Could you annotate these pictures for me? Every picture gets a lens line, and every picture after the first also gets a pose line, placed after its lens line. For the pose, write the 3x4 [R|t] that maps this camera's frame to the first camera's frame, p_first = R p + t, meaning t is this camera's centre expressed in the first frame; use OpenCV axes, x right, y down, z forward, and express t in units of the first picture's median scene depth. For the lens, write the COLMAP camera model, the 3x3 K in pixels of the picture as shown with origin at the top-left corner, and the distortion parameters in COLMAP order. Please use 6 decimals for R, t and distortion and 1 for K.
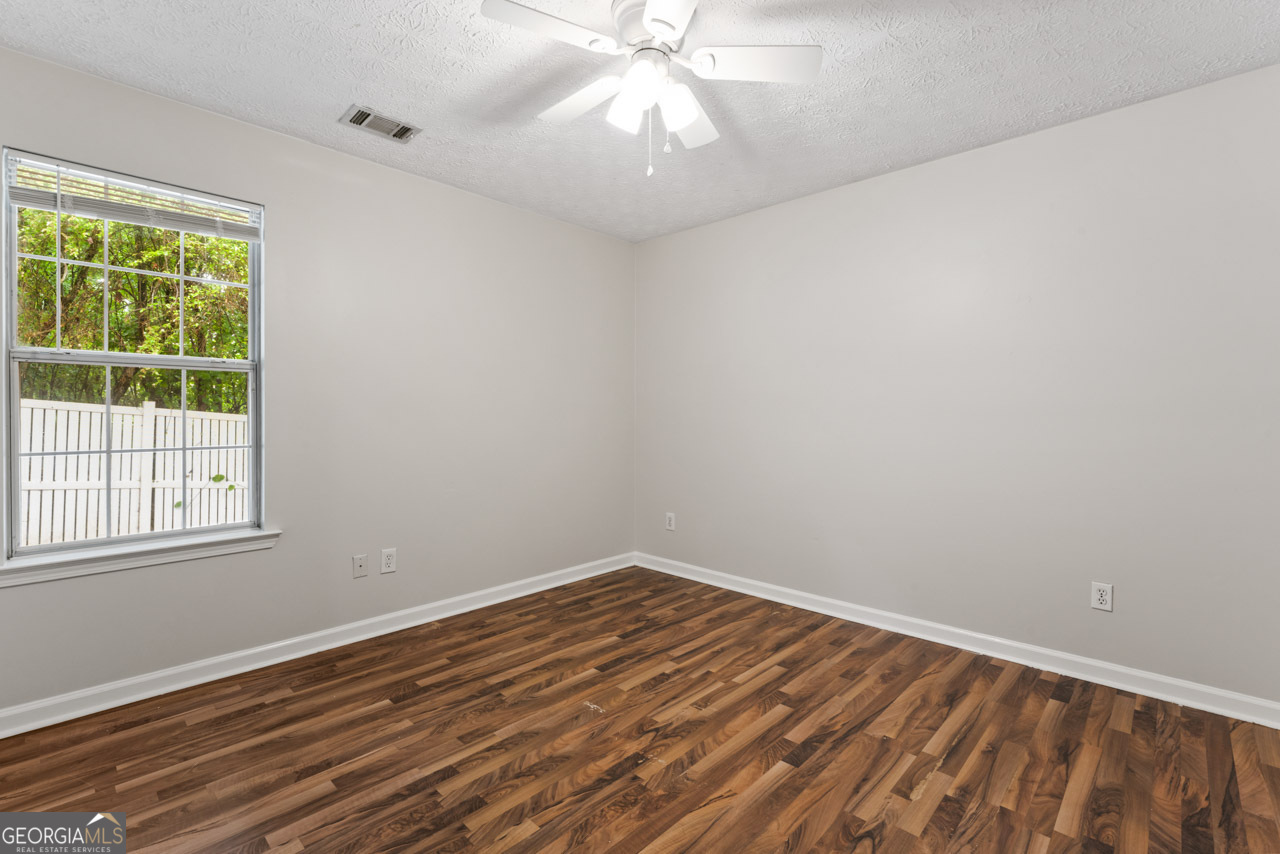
lens RADIAL K [[571.8, 0, 632.6], [0, 571.8, 427.7], [0, 0, 1]] dist [-0.000651, -0.000161]
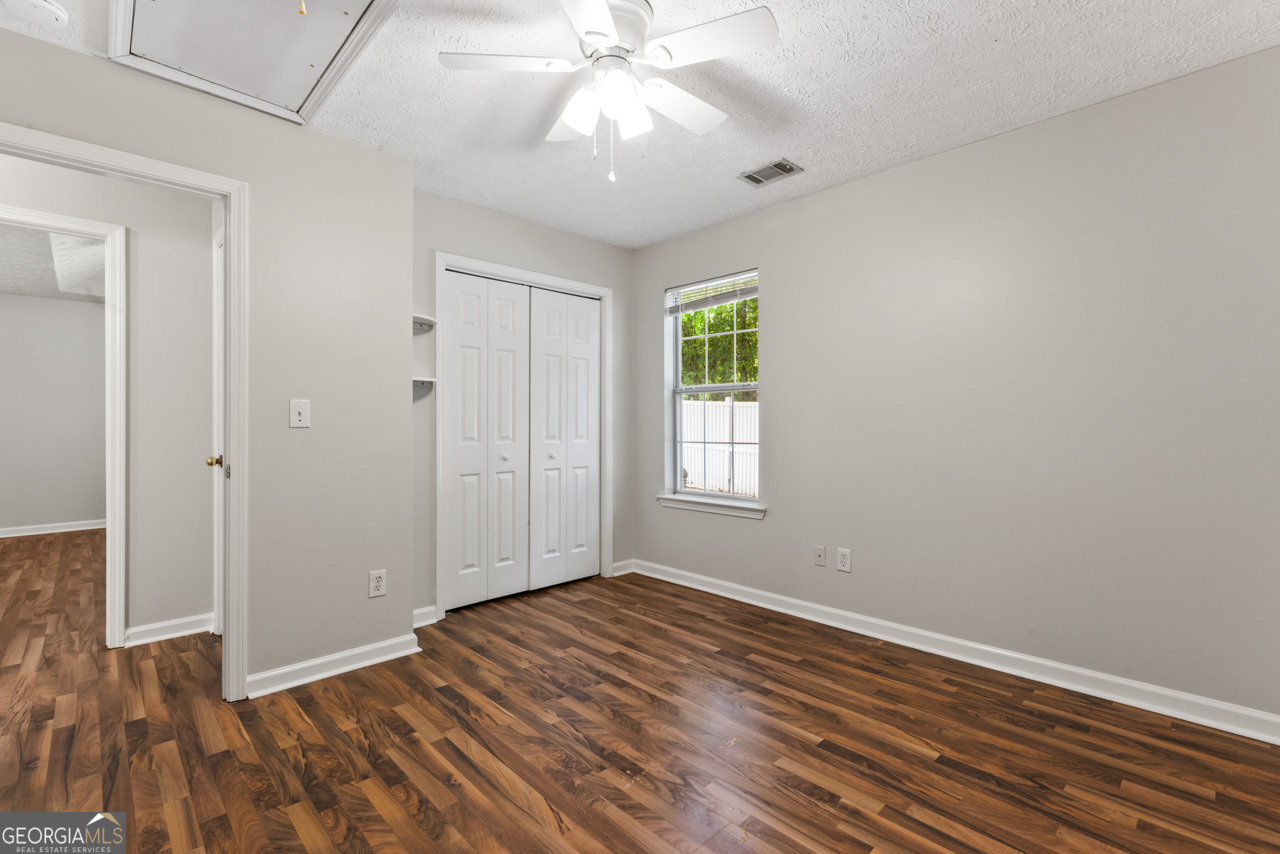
lens RADIAL K [[571.8, 0, 634.7], [0, 571.8, 419.5], [0, 0, 1]] dist [-0.000651, -0.000161]
pose [[-0.047174, -0.007613, -0.998858, 0.894731], [-0.013647, 0.999883, -0.006976, -0.012685], [0.998793, 0.013302, -0.047272, 0.941225]]
